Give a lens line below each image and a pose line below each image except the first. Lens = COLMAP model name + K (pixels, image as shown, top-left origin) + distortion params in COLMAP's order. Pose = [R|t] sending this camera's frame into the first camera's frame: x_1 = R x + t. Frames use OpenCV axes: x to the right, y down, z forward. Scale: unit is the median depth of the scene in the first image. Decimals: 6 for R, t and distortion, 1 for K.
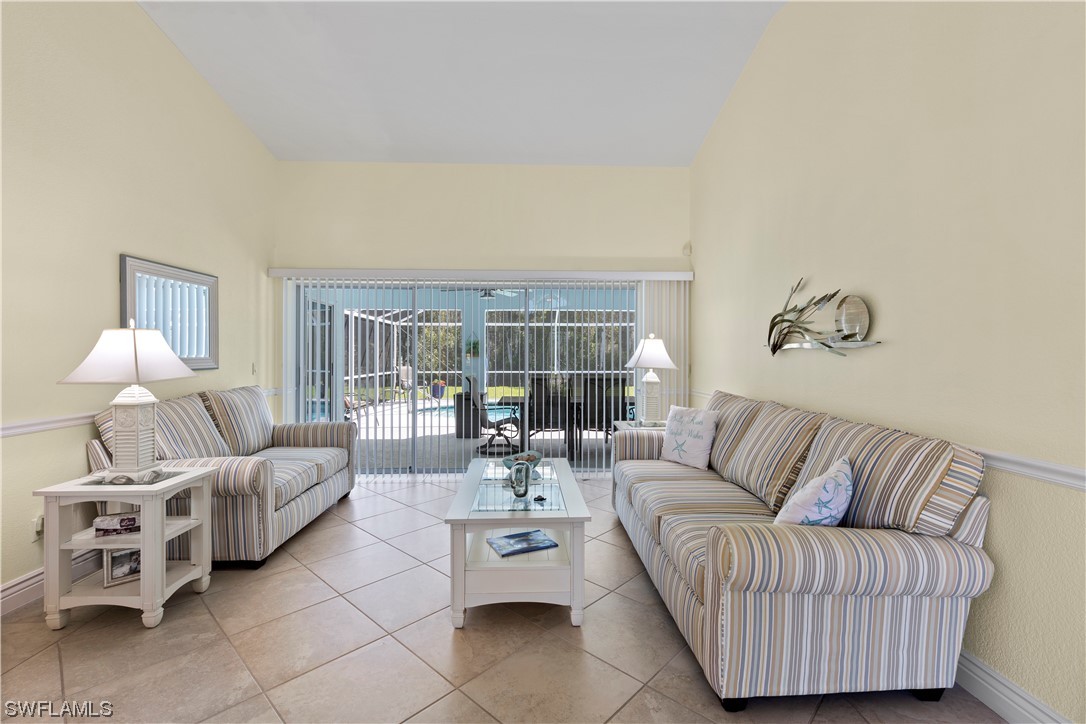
lens RADIAL K [[472.6, 0, 543.1], [0, 472.6, 358.2], [0, 0, 1]] dist [0.005359, -0.000748]
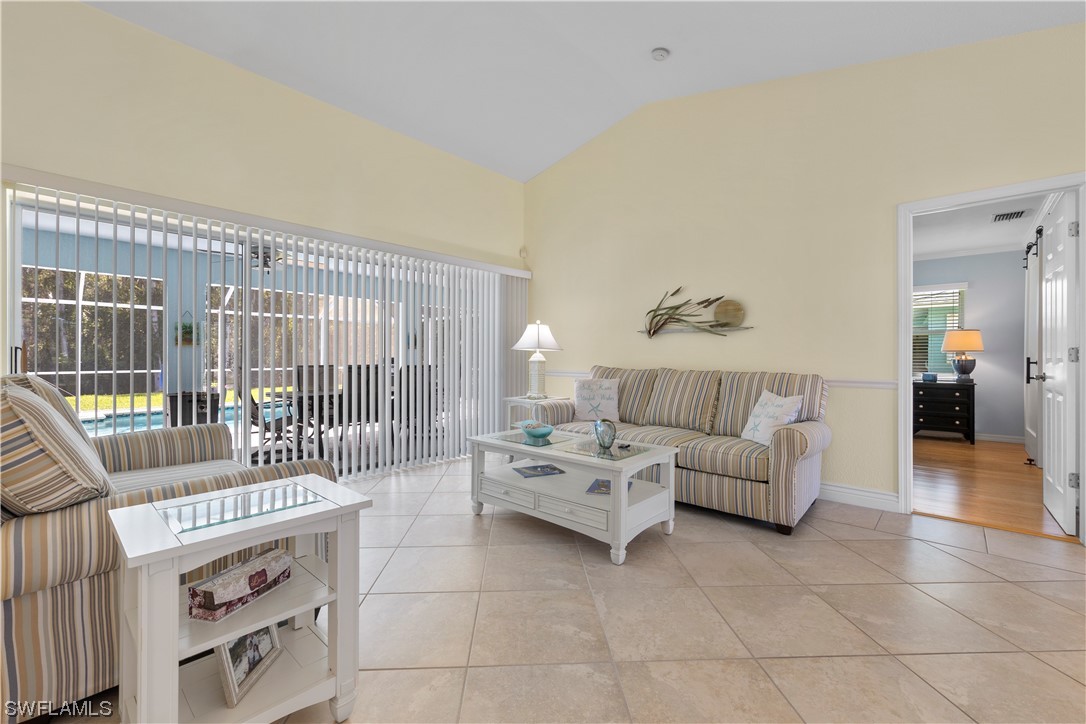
lens RADIAL K [[461.6, 0, 543.2], [0, 461.6, 358.5], [0, 0, 1]] dist [0.013024, -0.000730]
pose [[0.690598, 0.001552, 0.723237, -0.696253], [0.001538, 0.999992, -0.003614, 0.056280], [-0.723237, 0.003608, 0.690591, 0.238512]]
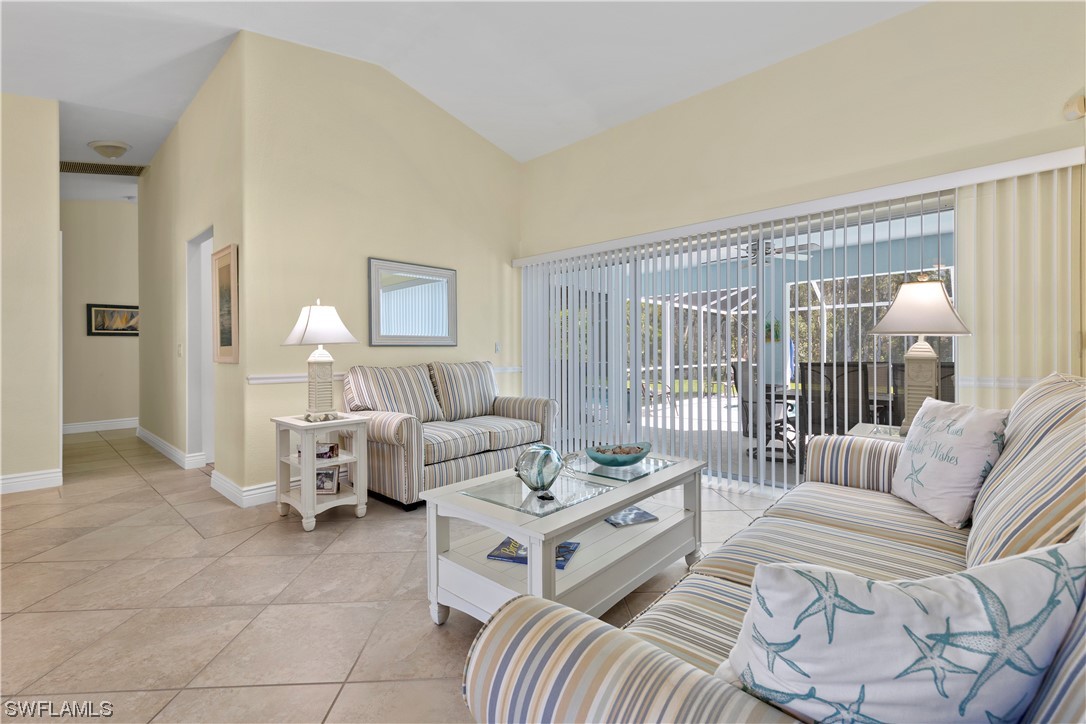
lens RADIAL K [[472.6, 0, 549.3], [0, 472.6, 358.5], [0, 0, 1]] dist [0.005359, -0.000748]
pose [[0.717636, 0.000903, -0.696418, 0.357606], [0.002081, 0.999992, 0.003441, 0.055717], [0.696415, -0.003919, 0.717628, 0.335045]]
